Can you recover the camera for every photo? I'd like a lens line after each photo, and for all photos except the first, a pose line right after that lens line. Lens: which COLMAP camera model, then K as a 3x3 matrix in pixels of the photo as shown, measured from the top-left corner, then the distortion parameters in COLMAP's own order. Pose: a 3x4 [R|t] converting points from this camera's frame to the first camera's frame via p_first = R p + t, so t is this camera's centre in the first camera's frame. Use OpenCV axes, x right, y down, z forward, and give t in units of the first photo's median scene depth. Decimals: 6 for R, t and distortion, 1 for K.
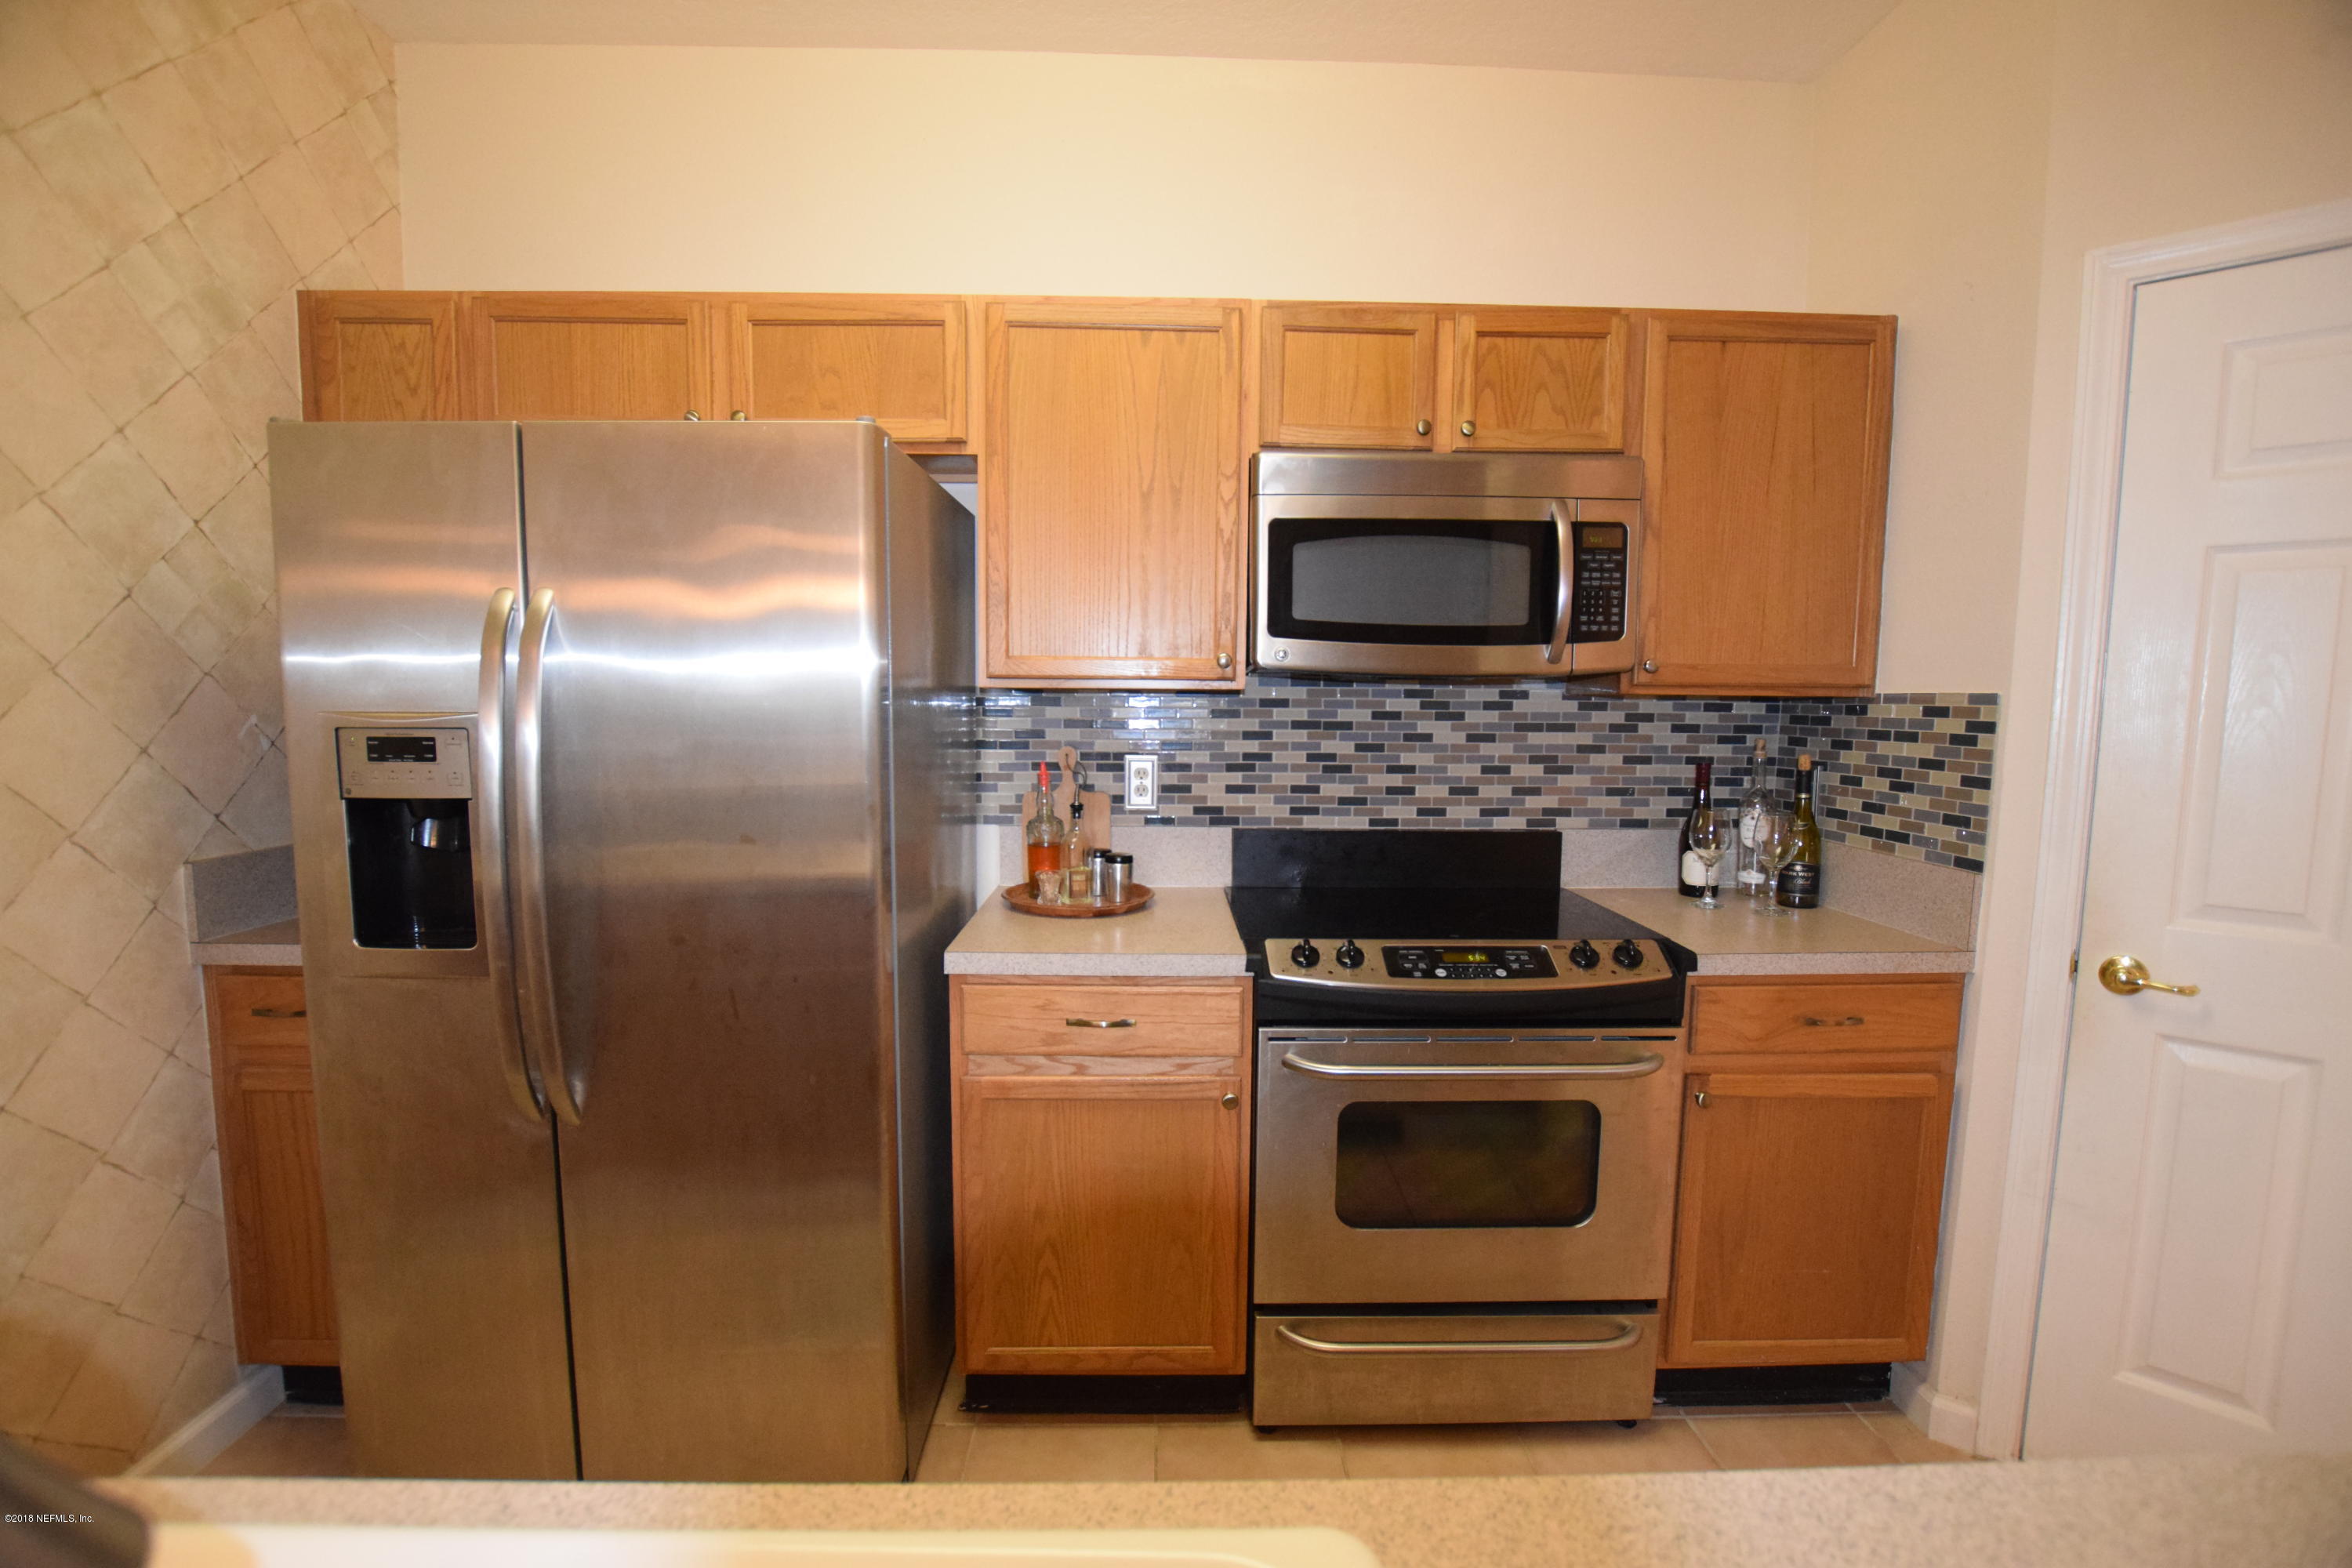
lens RADIAL K [[1028.9, 0, 1179.9], [0, 1028.9, 793.8], [0, 0, 1]] dist [-0.026021, 0.000642]
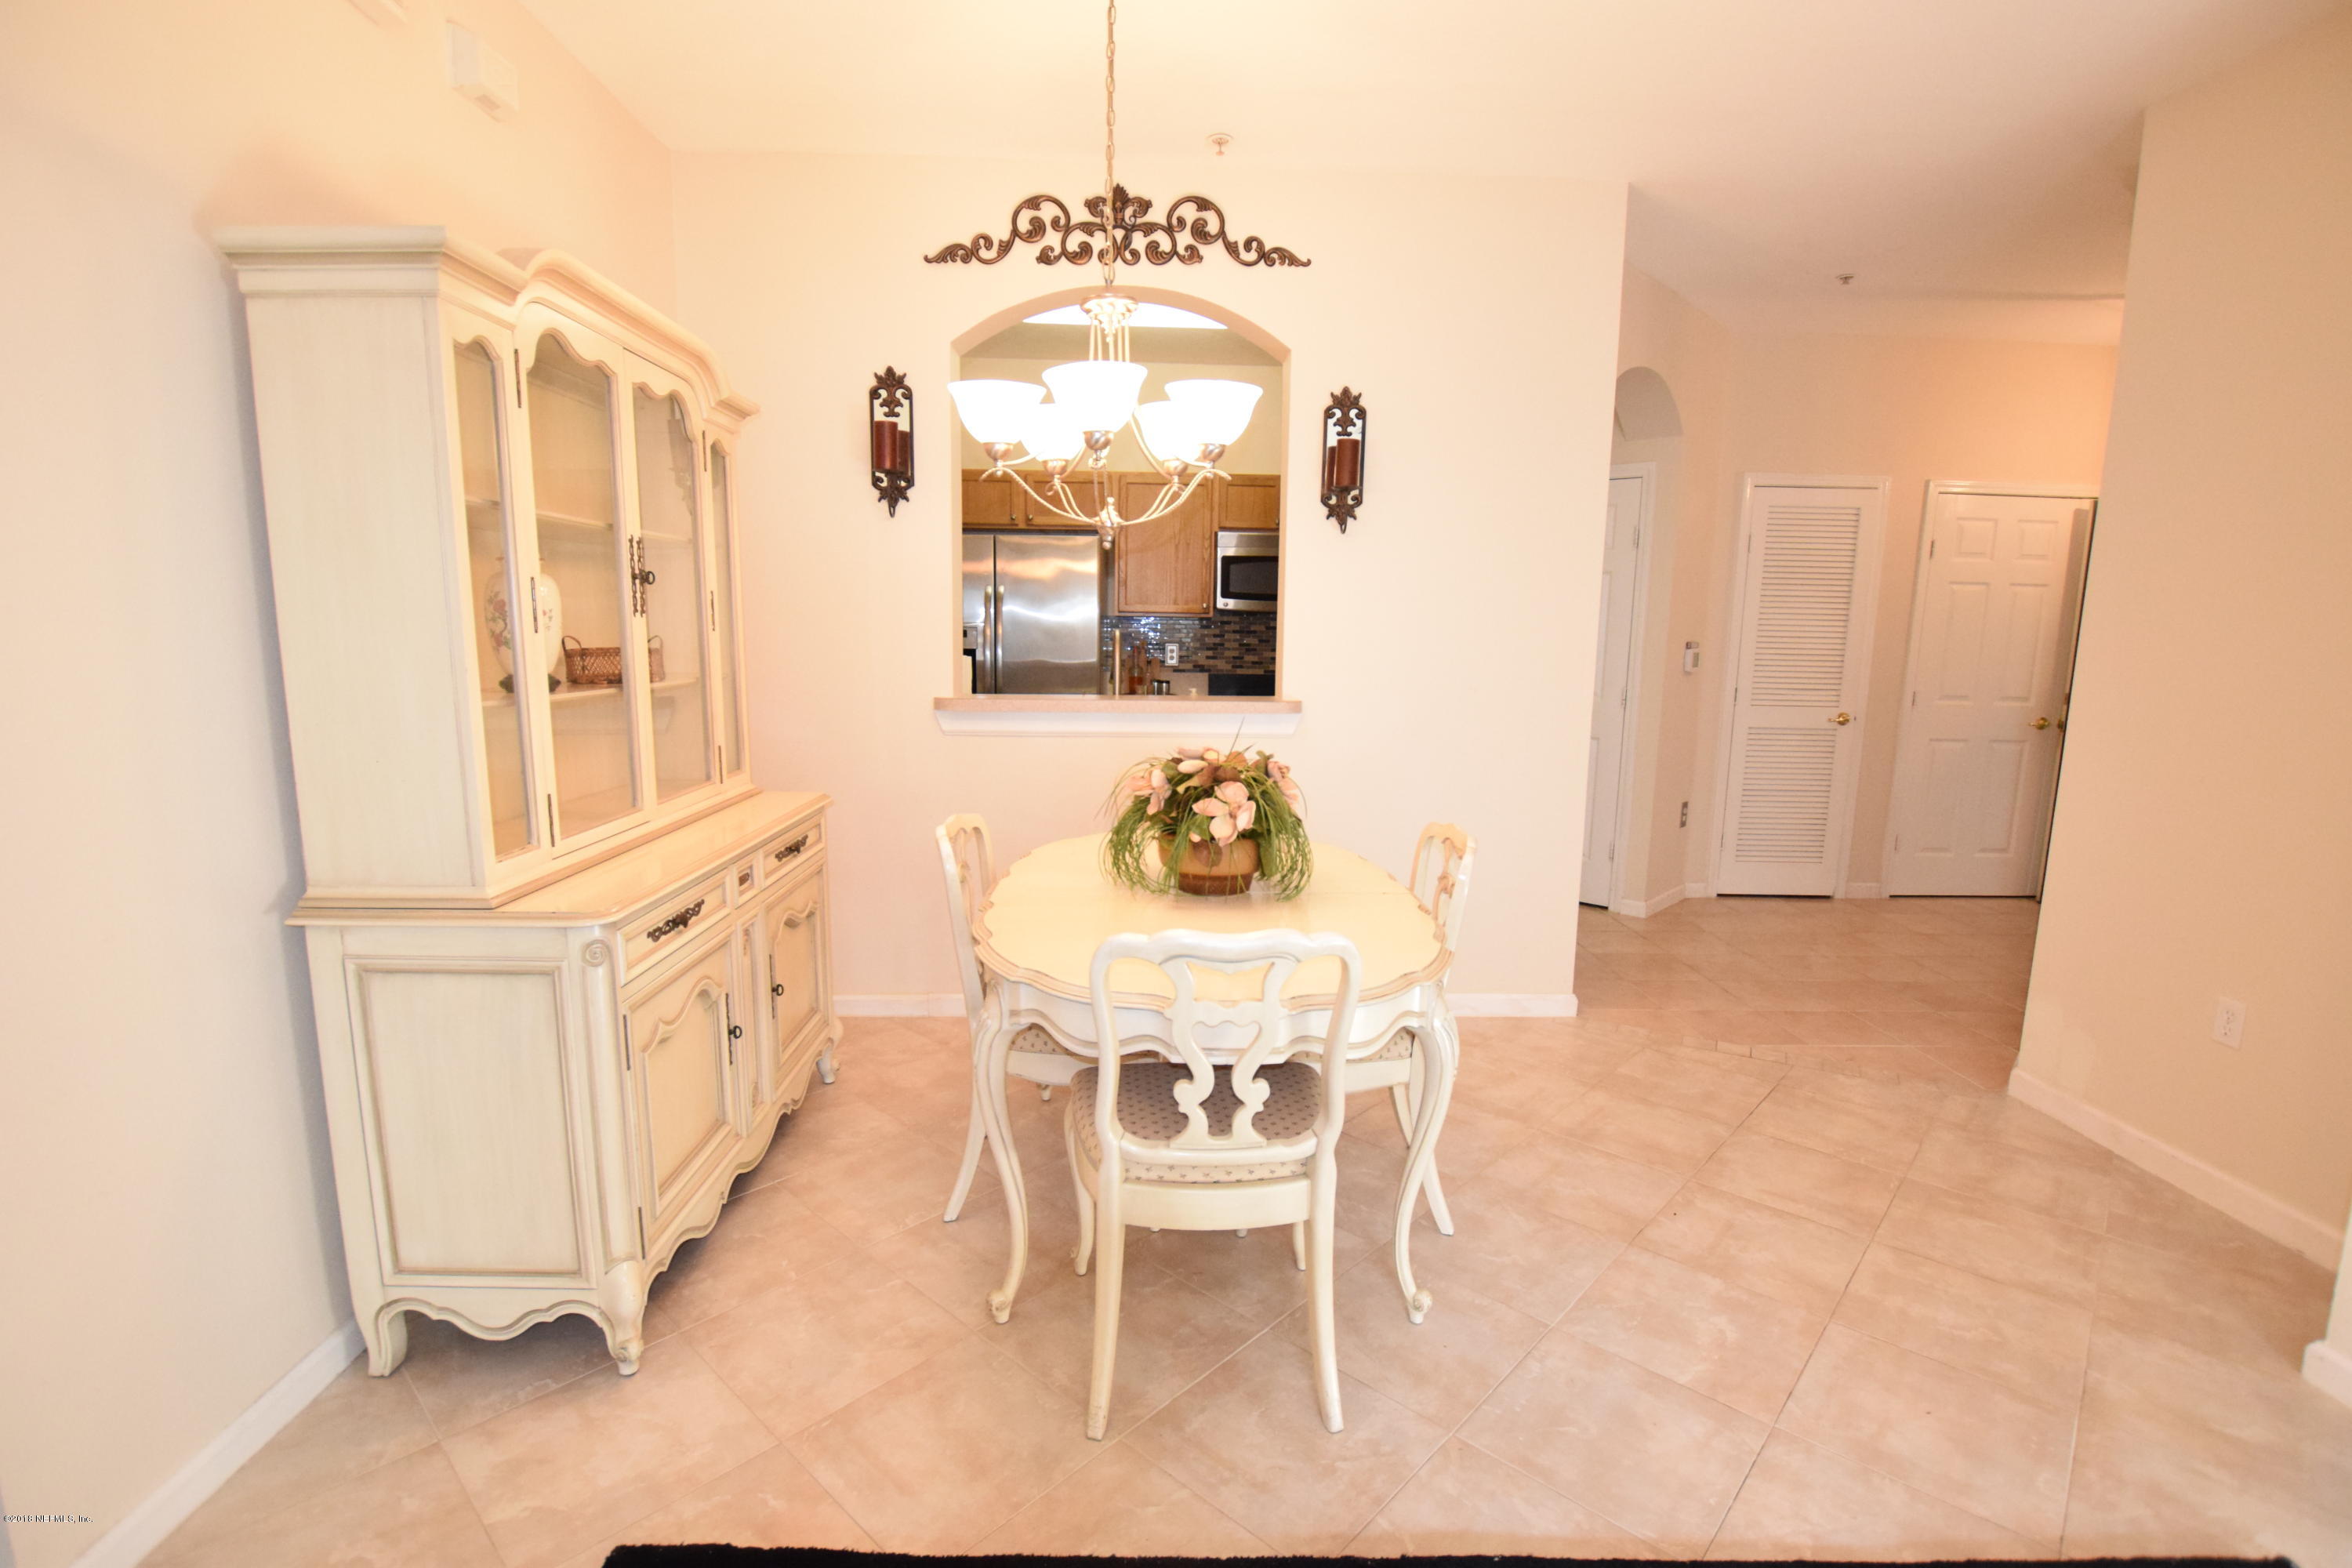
lens RADIAL K [[1091.0, 0, 1176.2], [0, 1091.0, 795.0], [0, 0, 1]] dist [-0.024906, -0.000704]
pose [[0.999946, 0.007613, 0.007095, -0.043526], [-0.008091, 0.997515, 0.069992, 0.143917], [-0.006545, -0.070045, 0.997522, -1.662885]]
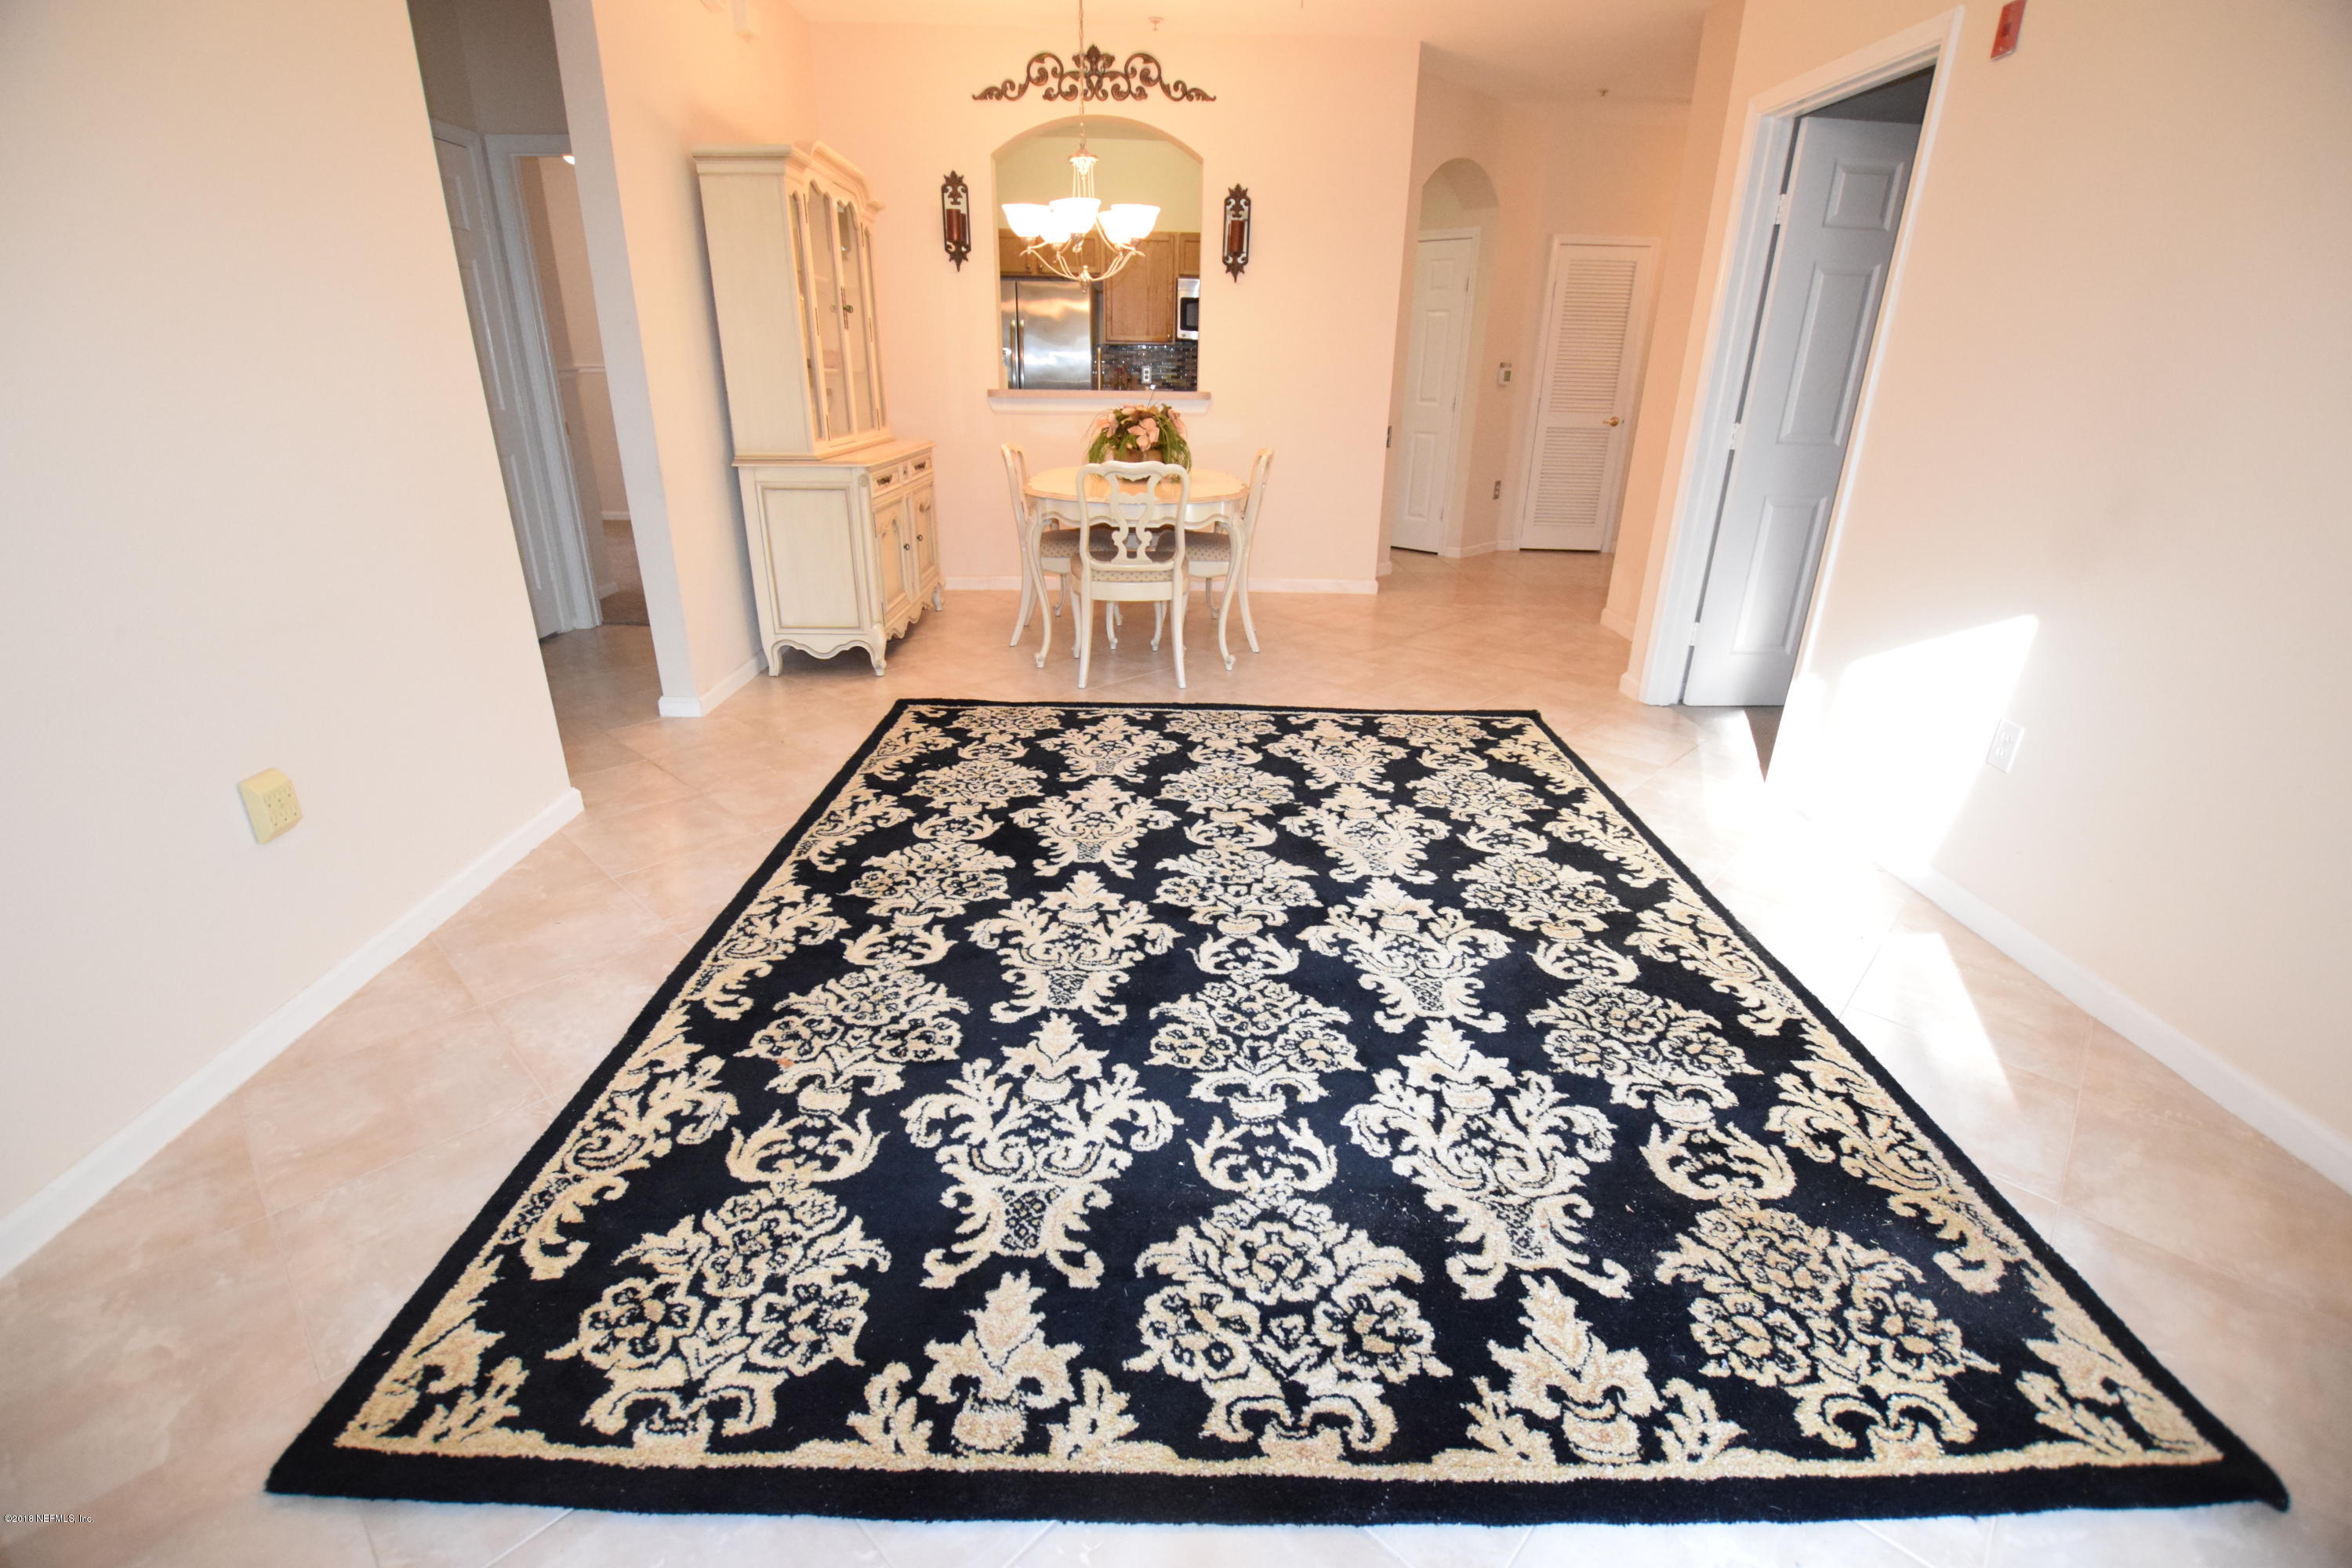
lens RADIAL K [[1028.9, 0, 1174.4], [0, 1028.9, 789.3], [0, 0, 1]] dist [-0.026021, 0.000642]
pose [[0.999943, 0.010574, 0.001243, 0.138223], [-0.010465, 0.954647, 0.297557, 0.385796], [0.001959, -0.297554, 0.954703, -3.308772]]
